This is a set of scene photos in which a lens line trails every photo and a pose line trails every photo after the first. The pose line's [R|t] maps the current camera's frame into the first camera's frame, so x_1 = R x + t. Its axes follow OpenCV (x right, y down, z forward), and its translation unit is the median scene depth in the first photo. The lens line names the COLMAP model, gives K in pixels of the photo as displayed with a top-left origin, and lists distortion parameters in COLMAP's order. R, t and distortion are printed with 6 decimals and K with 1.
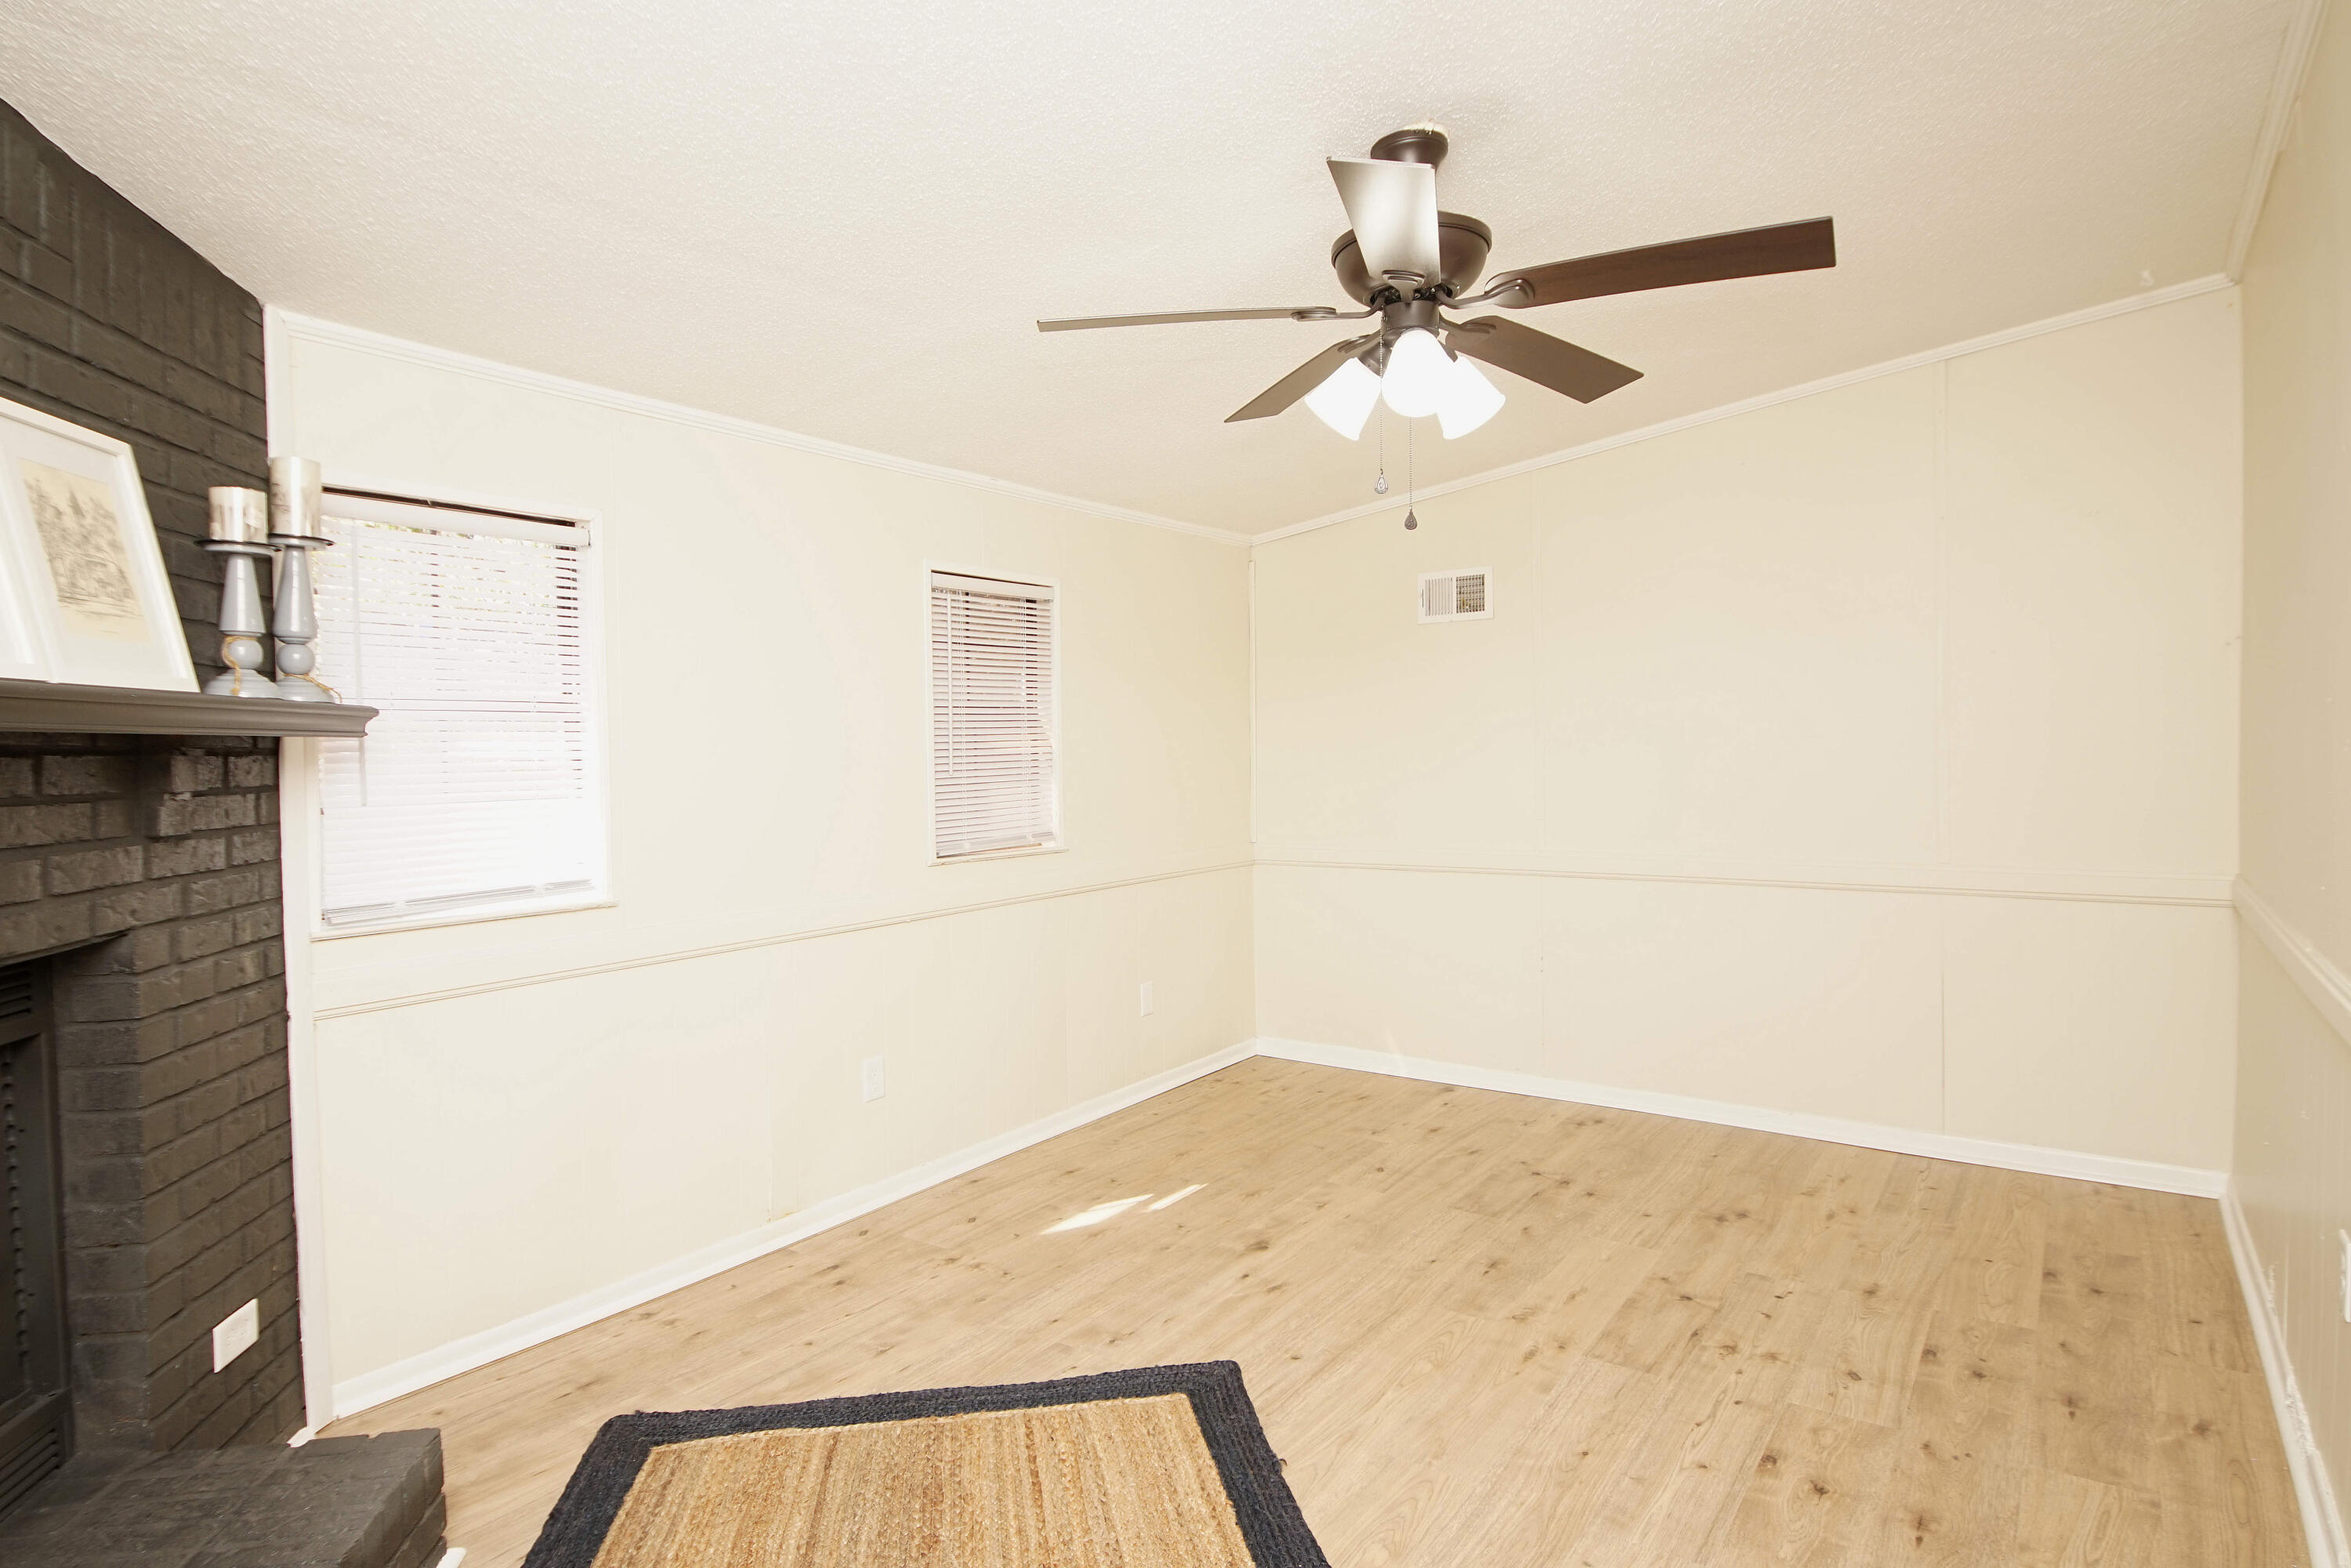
lens RADIAL K [[1262.2, 0, 1156.2], [0, 1262.2, 778.2], [0, 0, 1]] dist [0.045004, -0.041648]
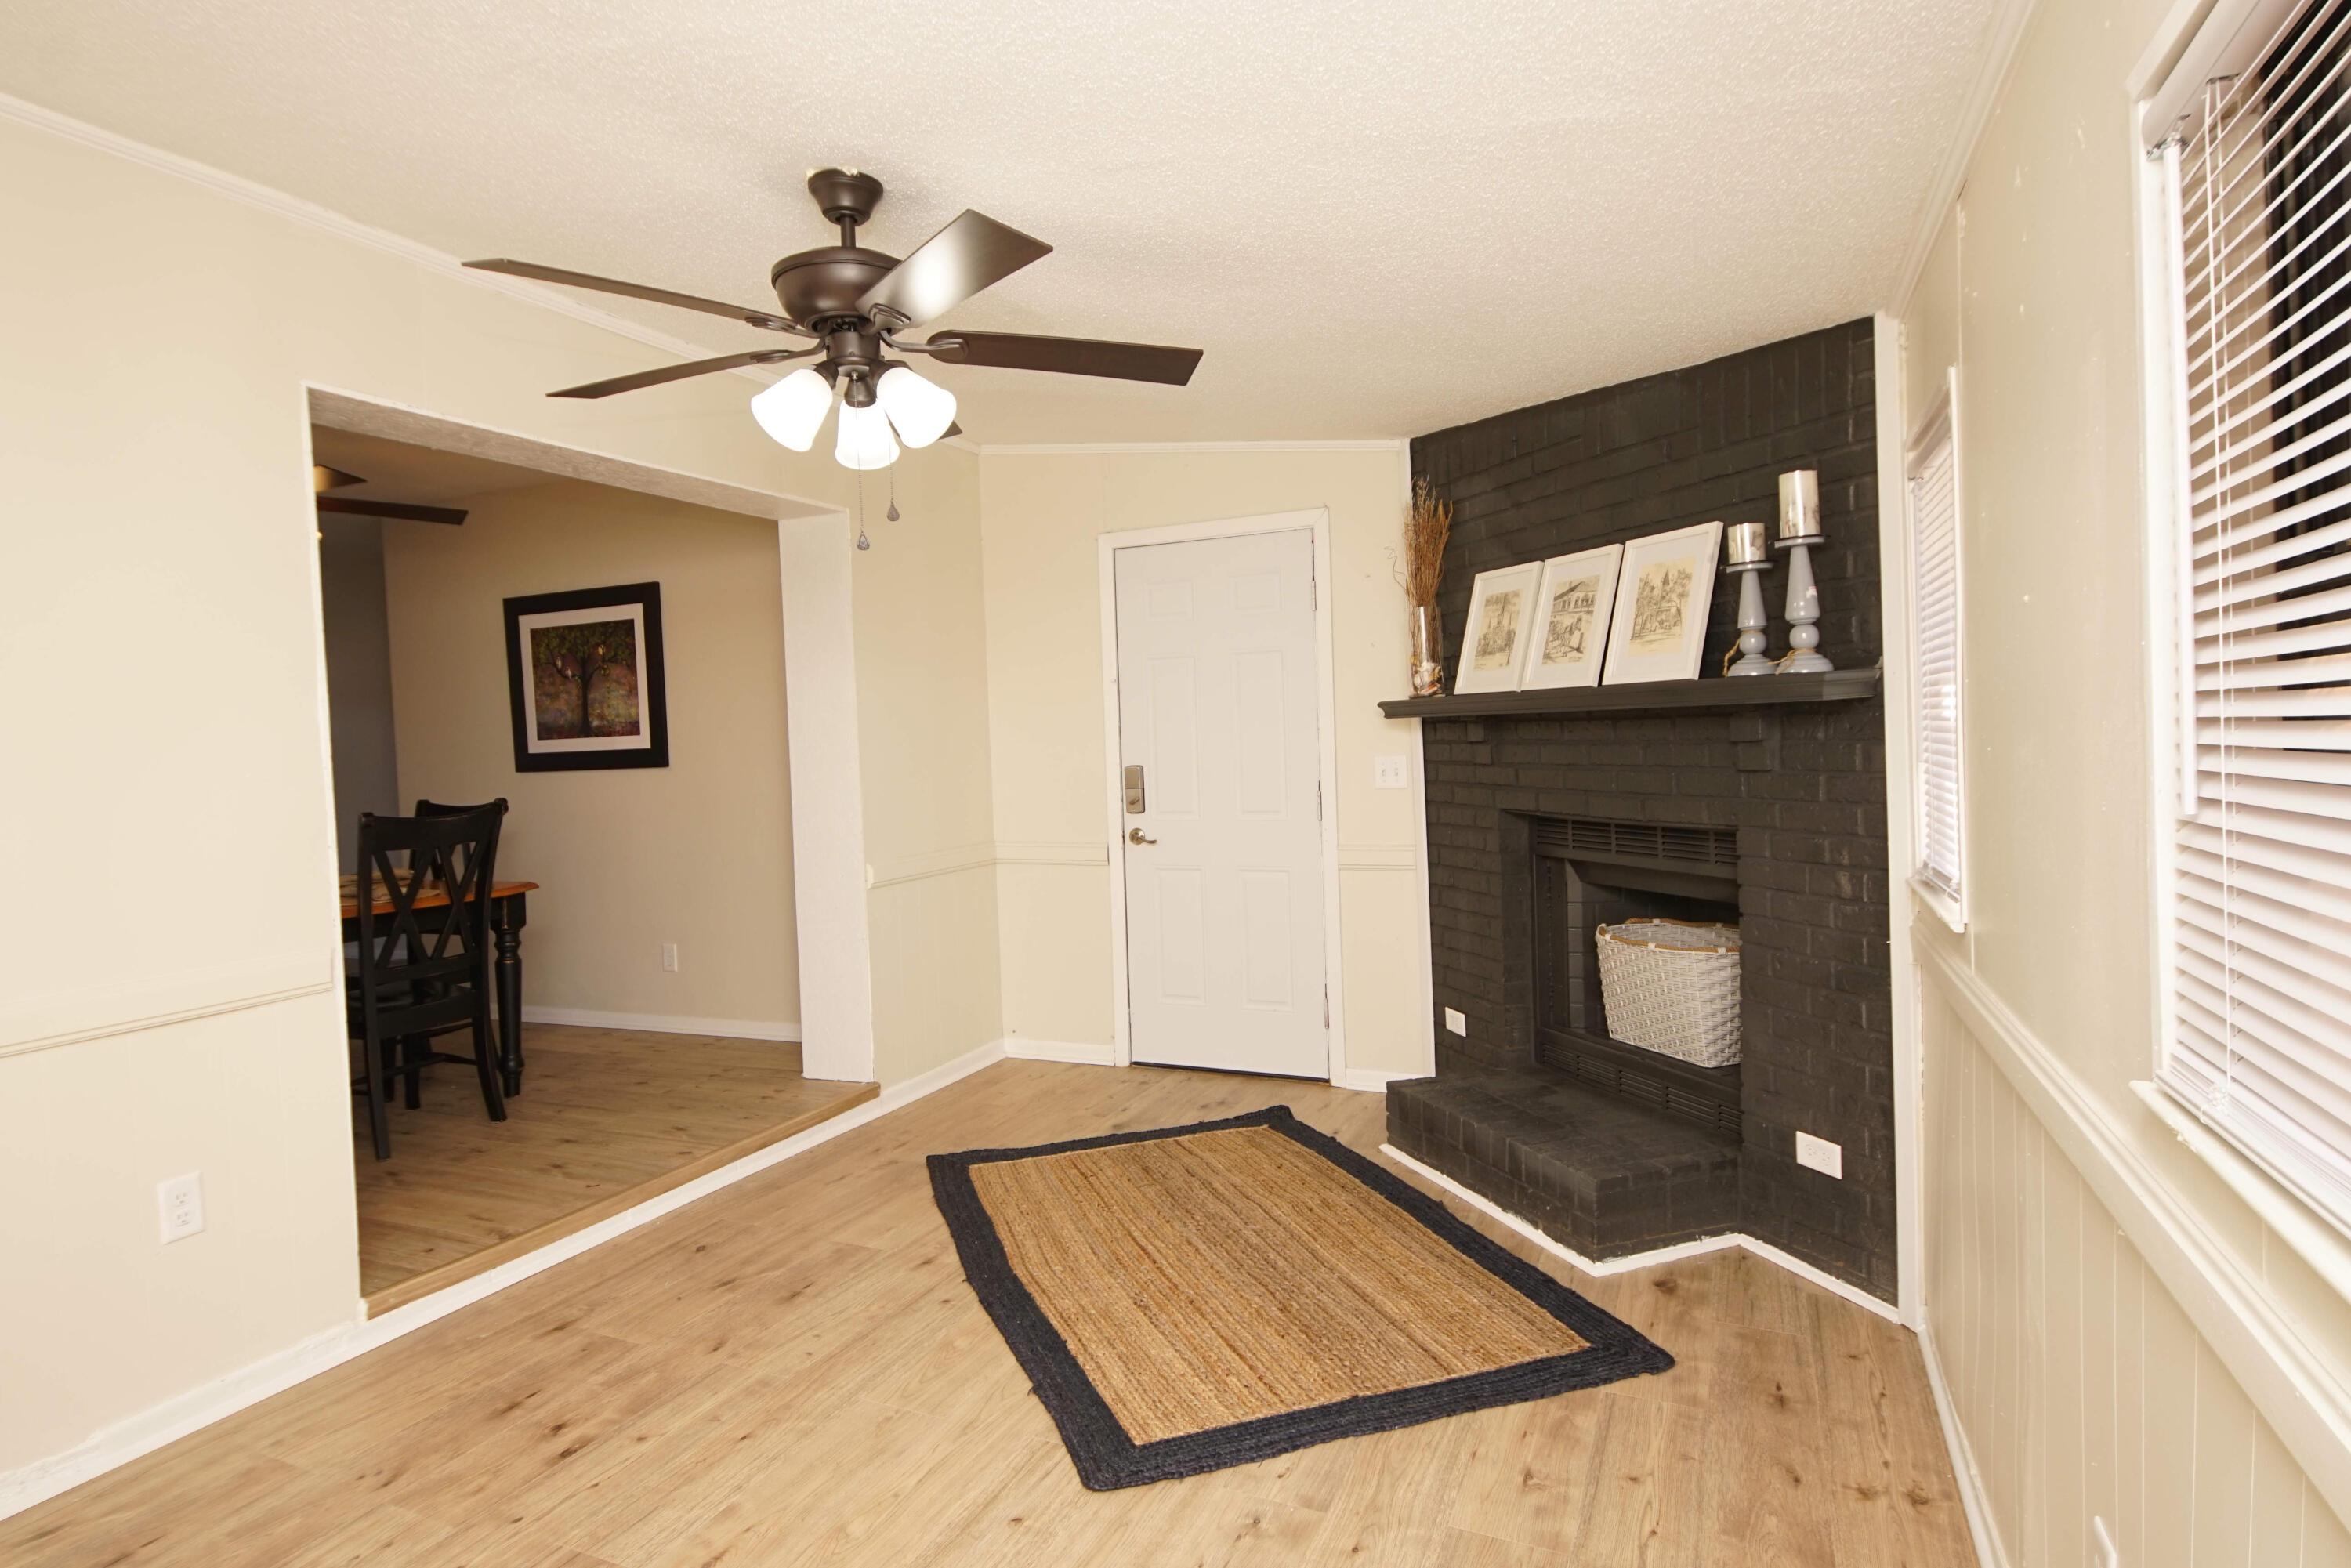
lens RADIAL K [[1262.2, 0, 1156.2], [0, 1262.2, 778.2], [0, 0, 1]] dist [0.045004, -0.041648]
pose [[-0.977633, 0.056274, -0.202652, 0.180588], [0.044083, 0.996964, 0.064180, -0.062023], [0.205648, 0.053811, -0.977145, 2.001676]]
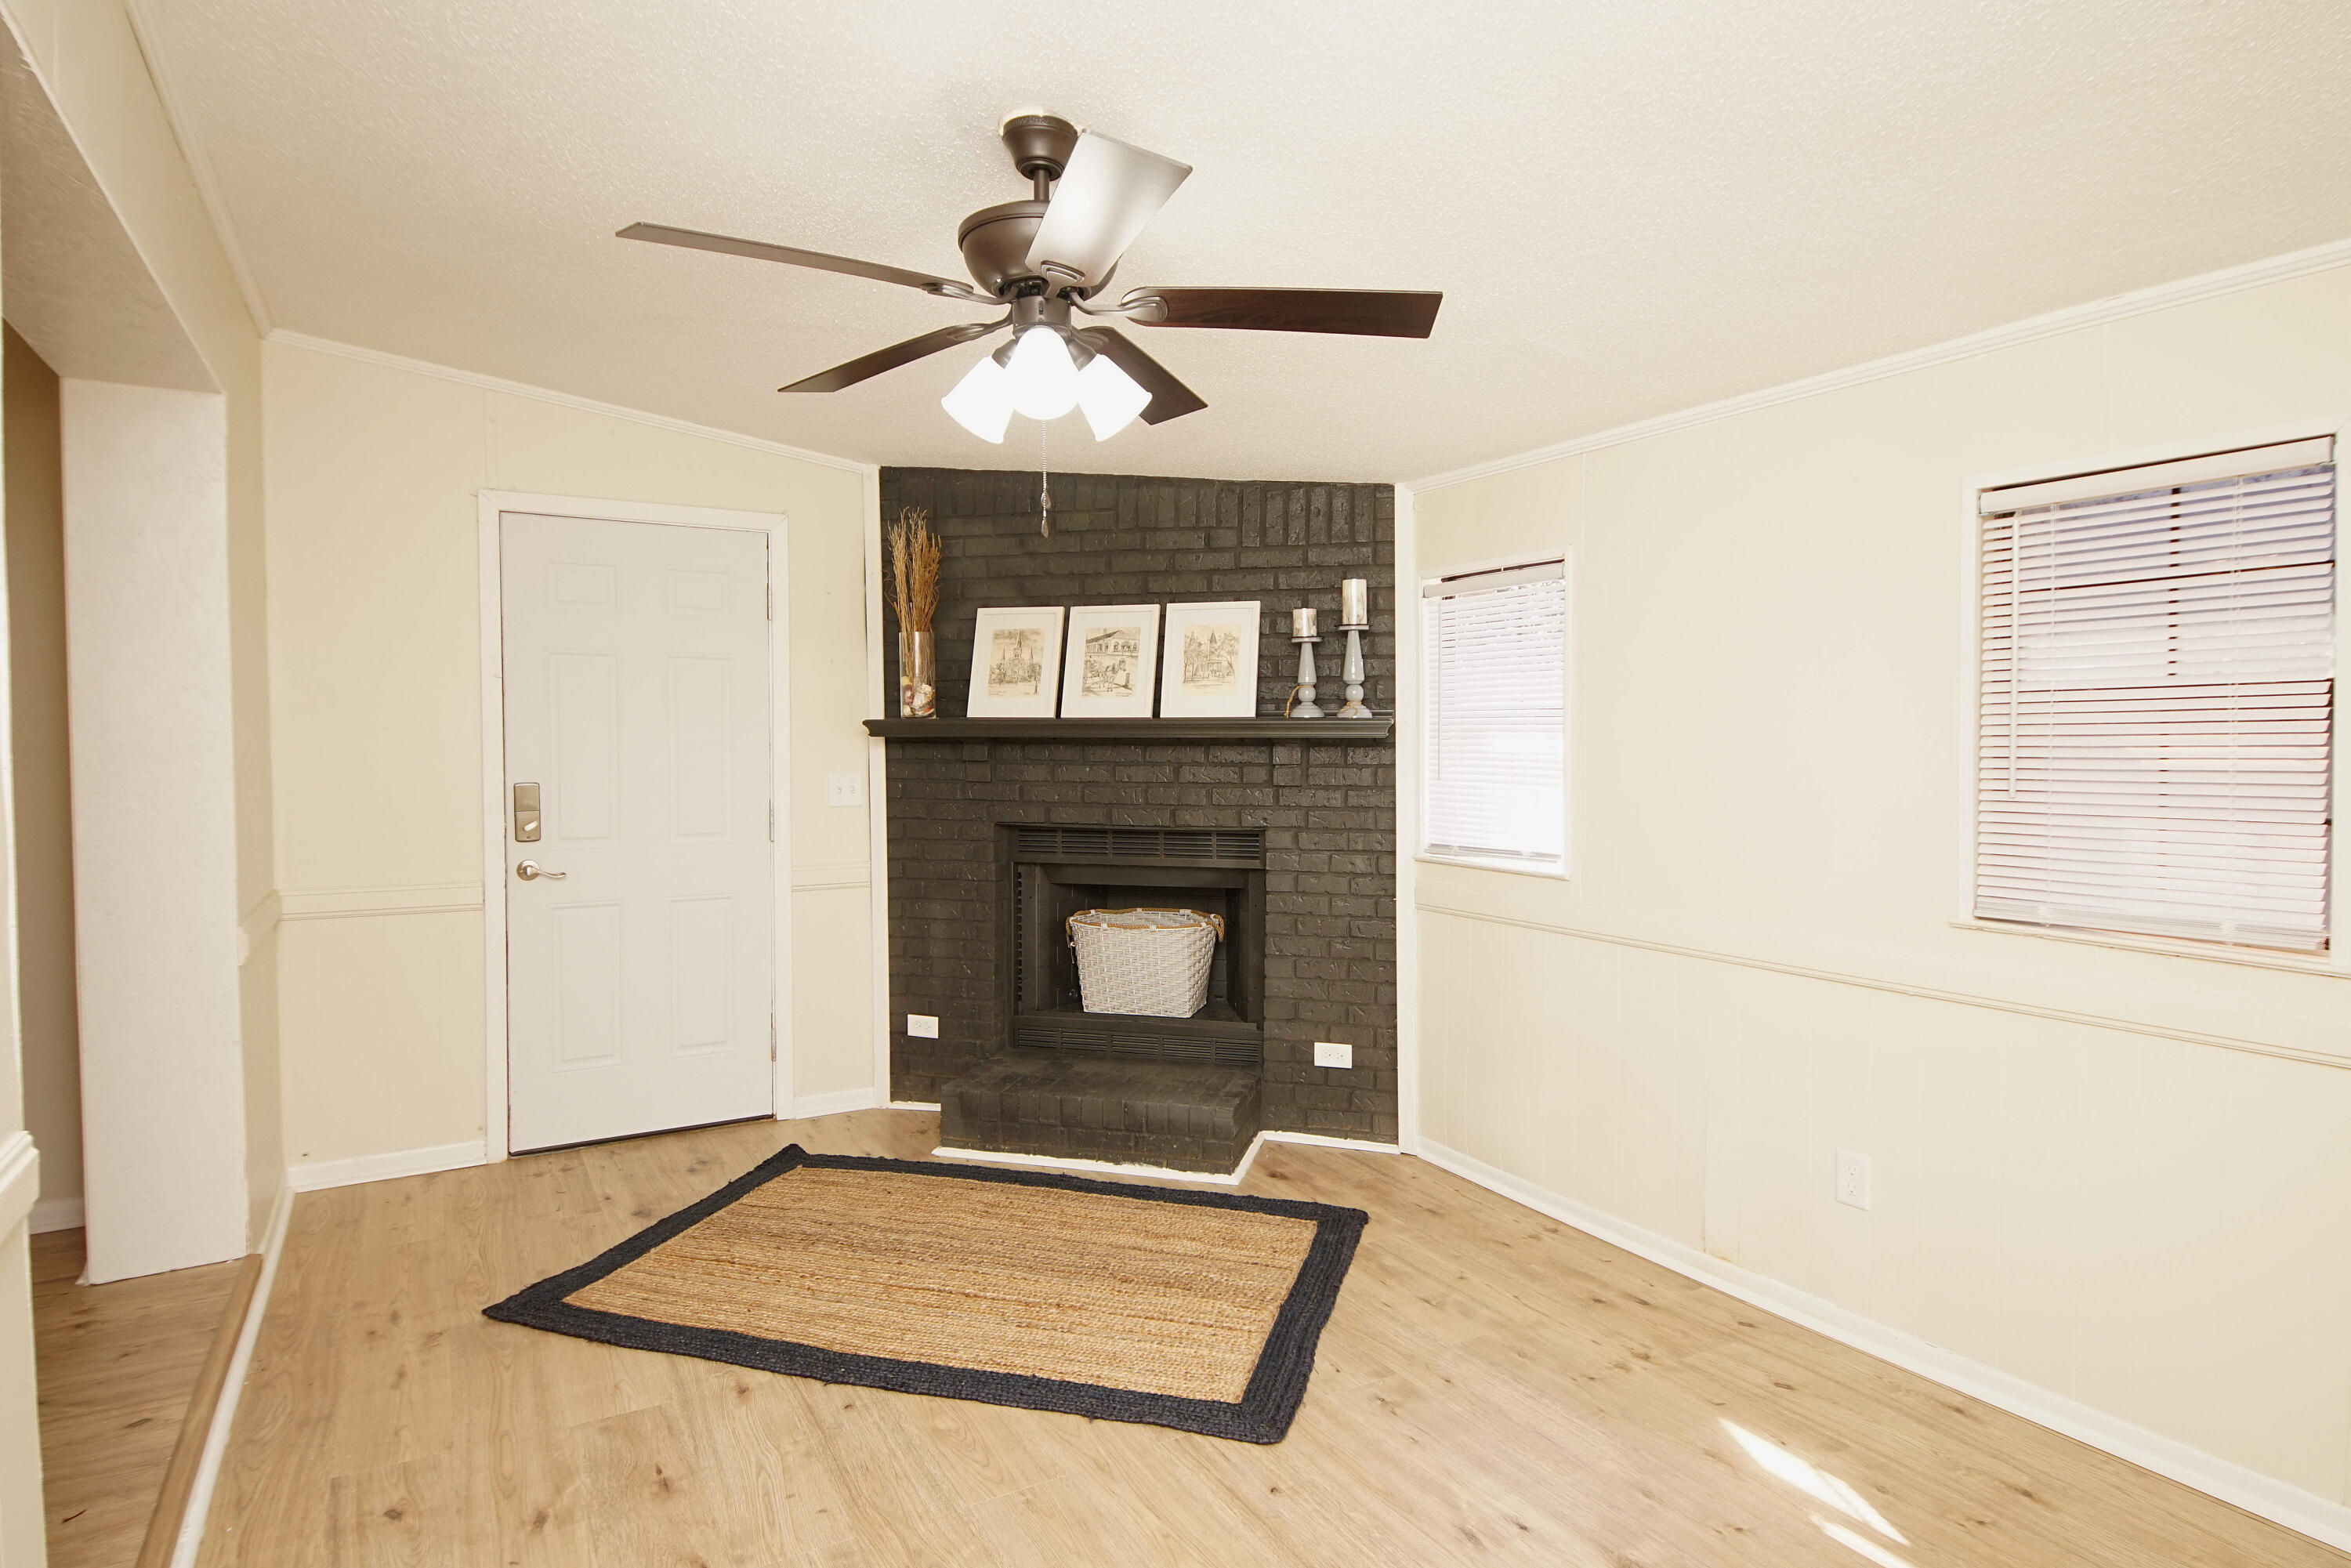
lens RADIAL K [[1262.2, 0, 1156.2], [0, 1262.2, 778.2], [0, 0, 1]] dist [0.045004, -0.041648]
pose [[-0.406588, 0.046952, -0.912404, 1.003728], [-0.016867, 0.998123, 0.058879, -0.071627], [0.913456, 0.039329, -0.405033, 1.413428]]
